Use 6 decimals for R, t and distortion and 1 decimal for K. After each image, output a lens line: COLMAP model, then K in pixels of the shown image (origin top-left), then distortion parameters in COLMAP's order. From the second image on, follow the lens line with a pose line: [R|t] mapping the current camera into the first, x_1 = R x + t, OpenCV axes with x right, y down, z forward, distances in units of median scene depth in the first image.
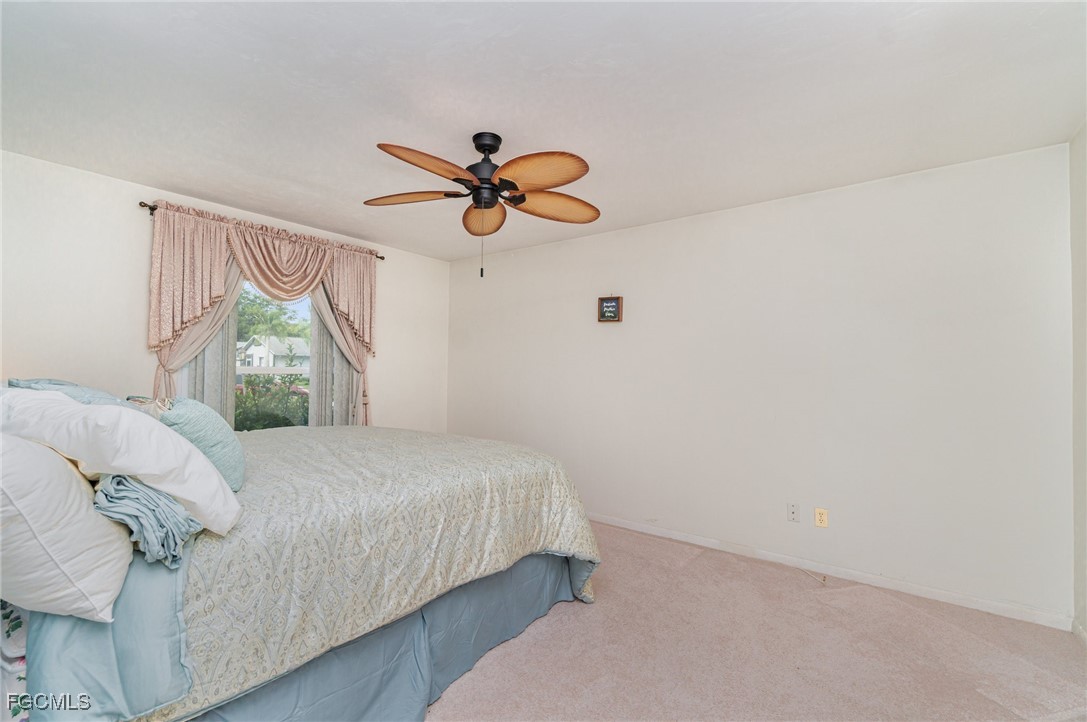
lens RADIAL K [[473.7, 0, 536.1], [0, 473.7, 365.5], [0, 0, 1]] dist [-0.001150, 0.000118]
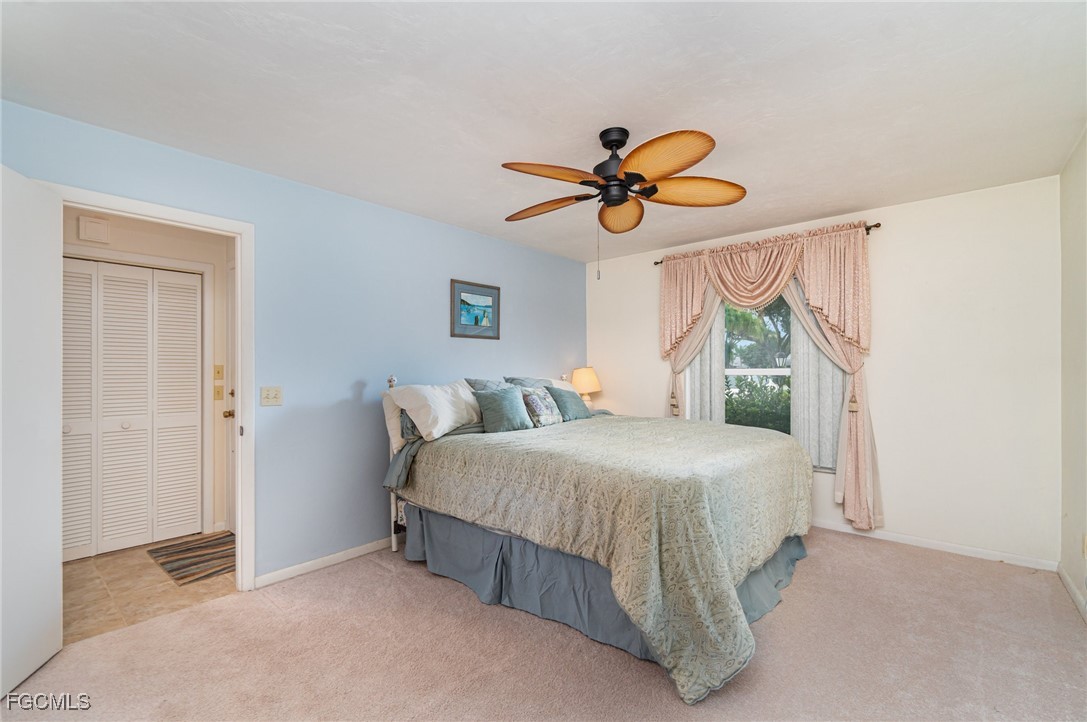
lens RADIAL K [[473.7, 0, 536.1], [0, 473.7, 365.5], [0, 0, 1]] dist [-0.001150, 0.000118]
pose [[-0.068004, -0.027788, -0.997298, 0.877355], [0.013247, 0.999499, -0.028753, 0.031696], [0.997597, -0.015167, -0.067601, 0.895879]]
